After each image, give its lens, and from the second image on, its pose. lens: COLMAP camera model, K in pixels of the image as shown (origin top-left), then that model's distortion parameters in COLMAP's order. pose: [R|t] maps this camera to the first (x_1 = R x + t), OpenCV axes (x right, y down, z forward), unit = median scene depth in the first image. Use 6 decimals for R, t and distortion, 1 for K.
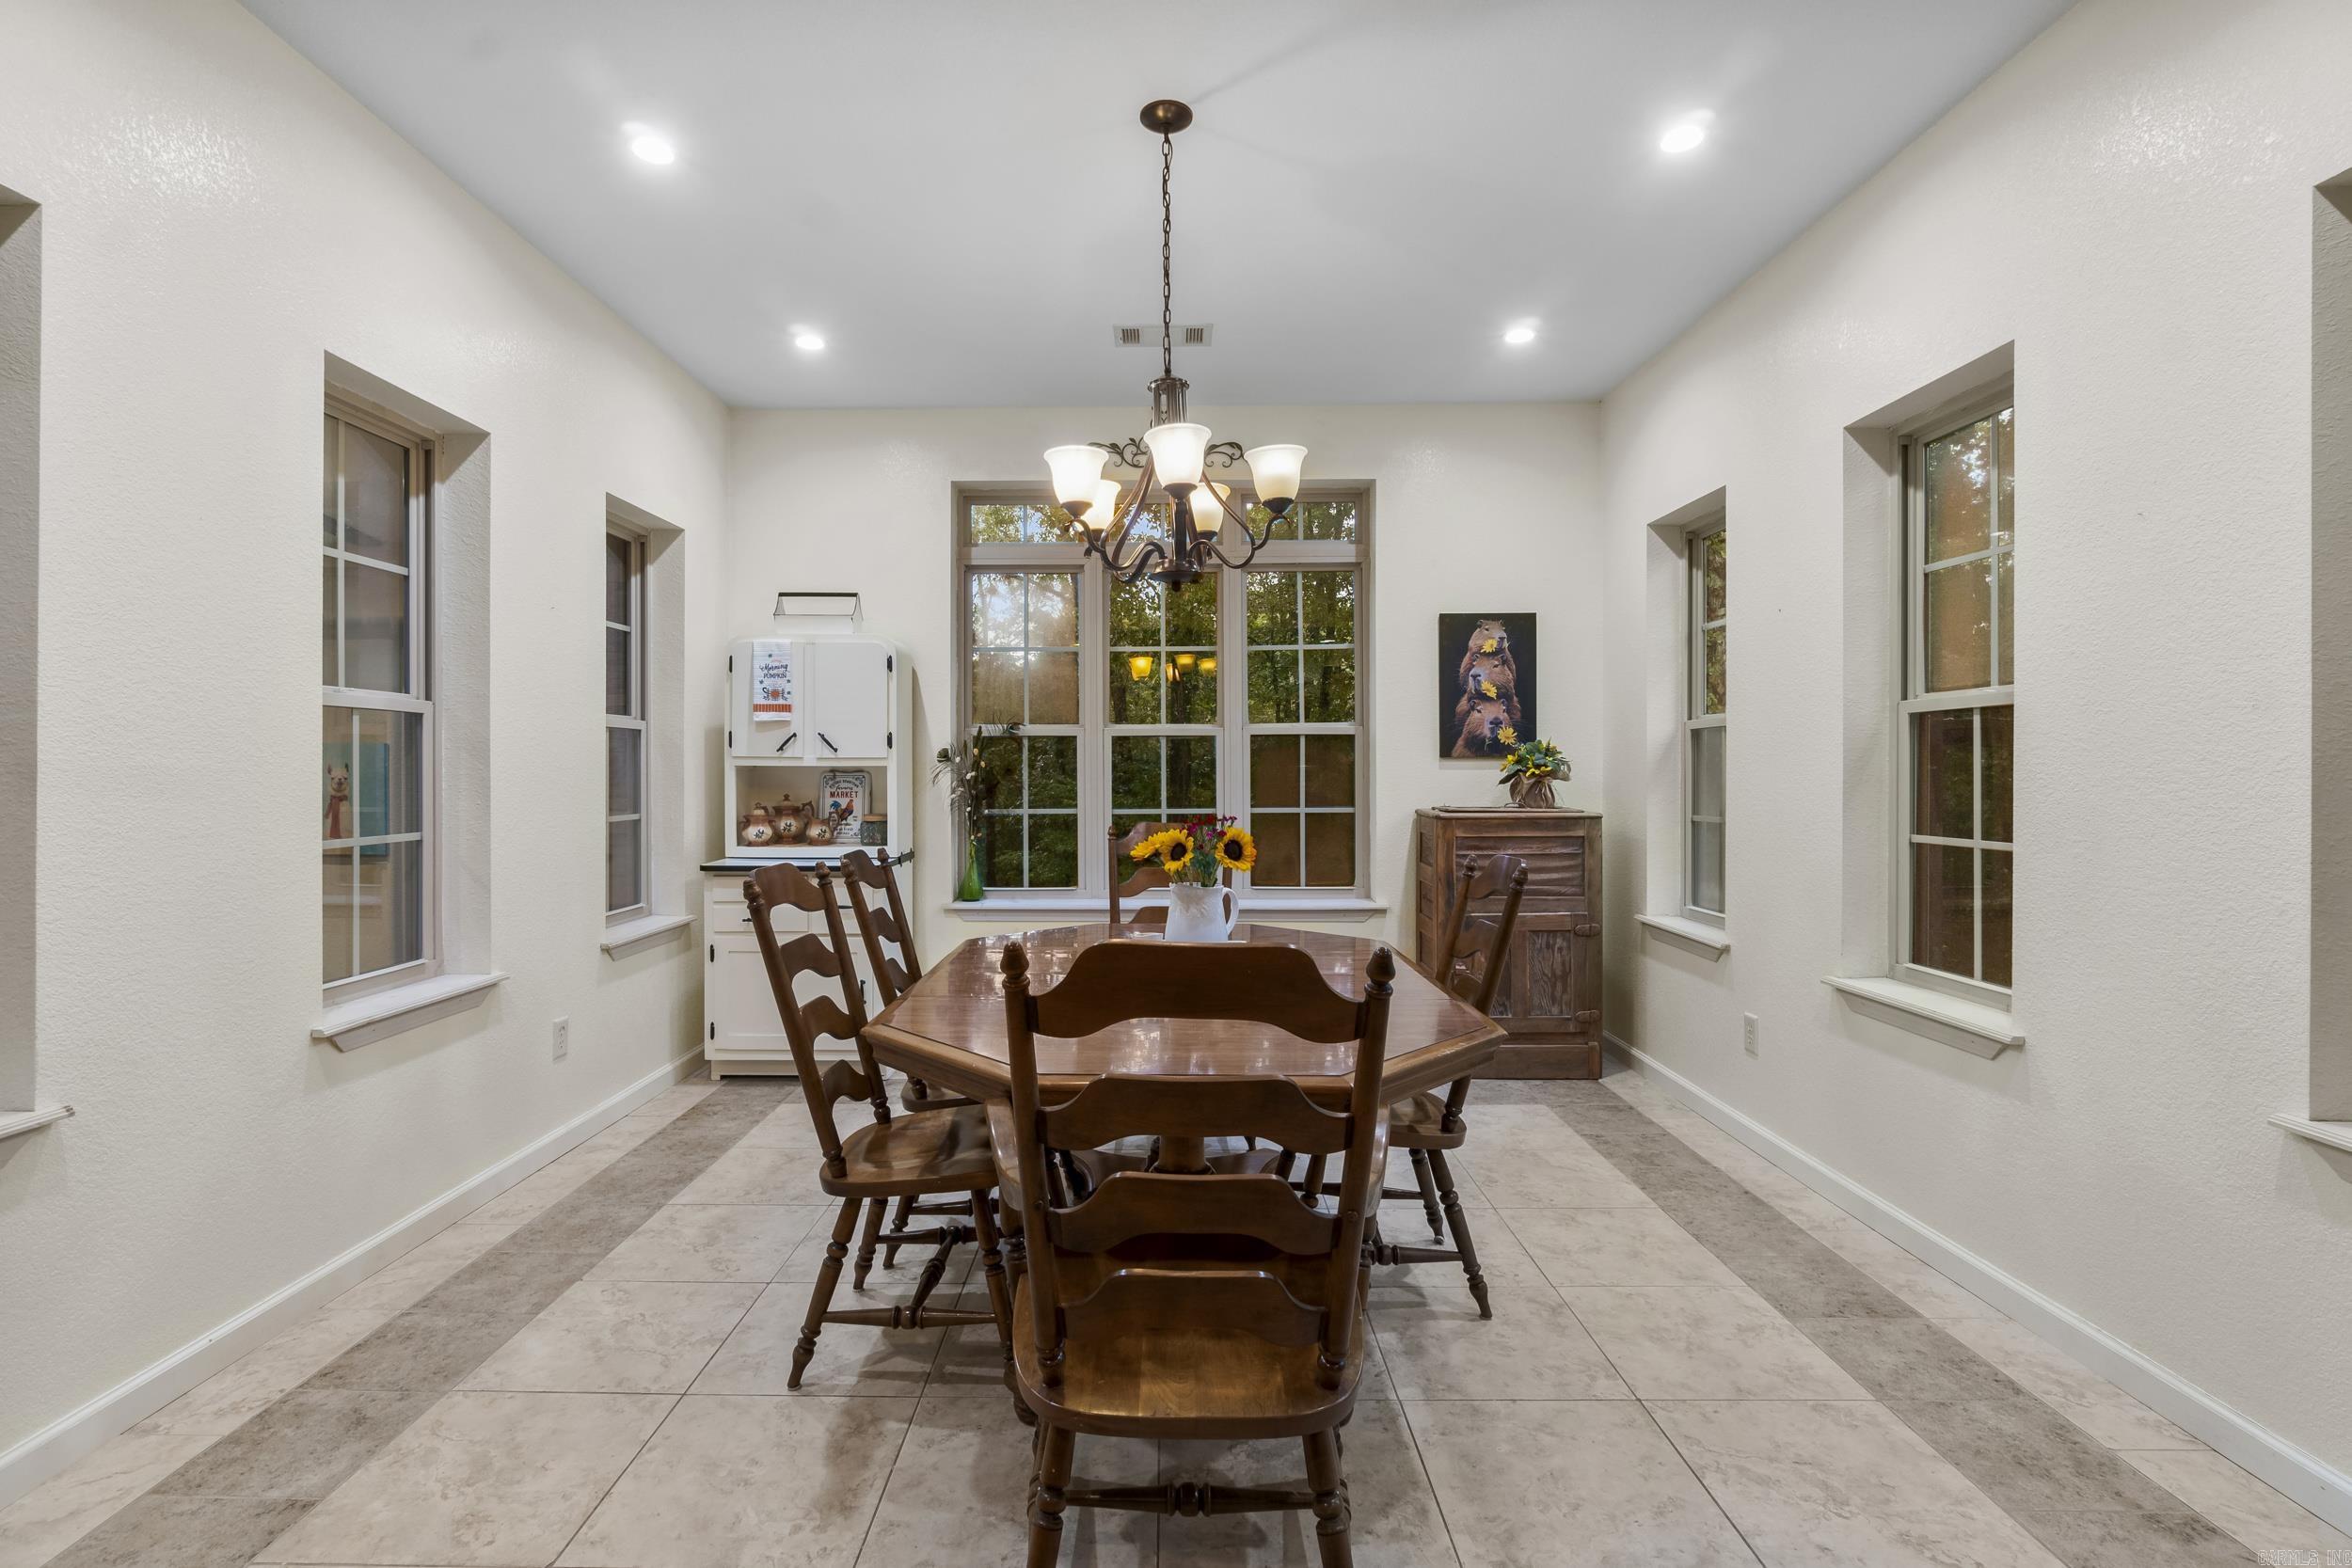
lens RADIAL K [[1170.1, 0, 1151.4], [0, 1170.1, 772.0], [0, 0, 1]] dist [0.001119, 0.000318]
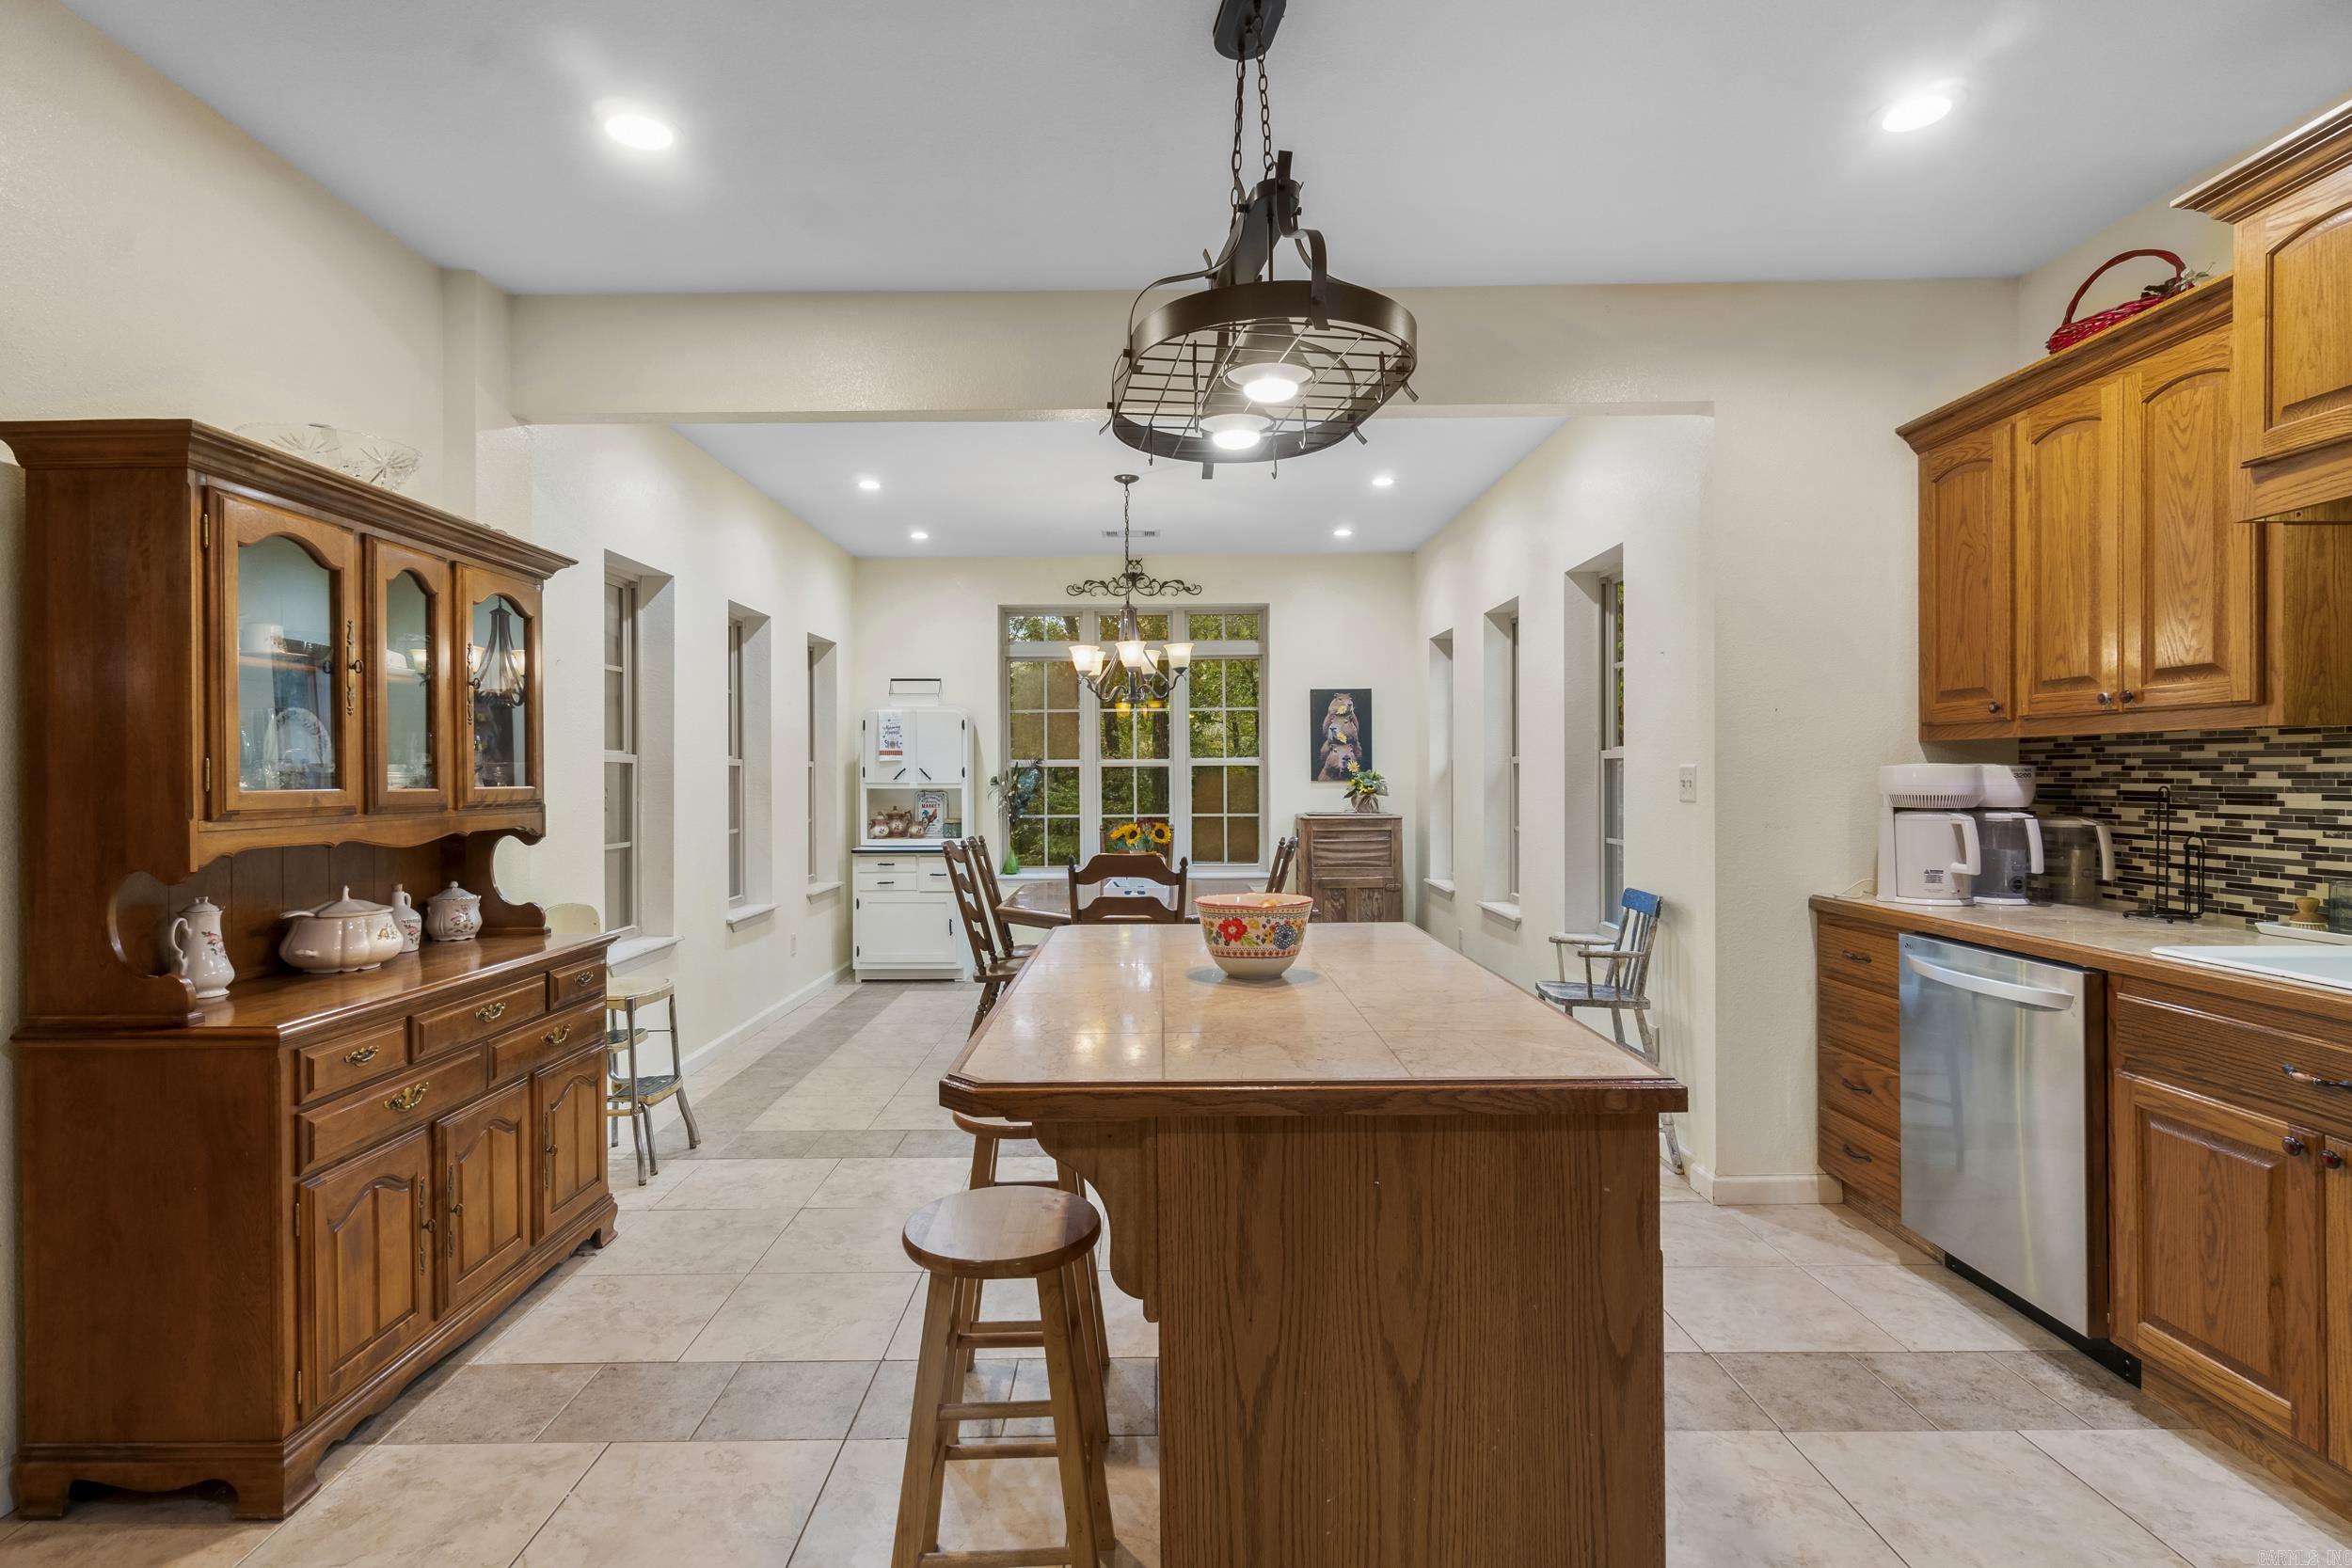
lens RADIAL K [[1170.1, 0, 1141.8], [0, 1170.1, 777.6], [0, 0, 1]] dist [0.001119, 0.000318]
pose [[0.999993, -0.003757, -0.000015, 0.020069], [0.003757, 0.999993, -0.000531, -0.017266], [0.000017, 0.000531, 1.000000, -0.573382]]
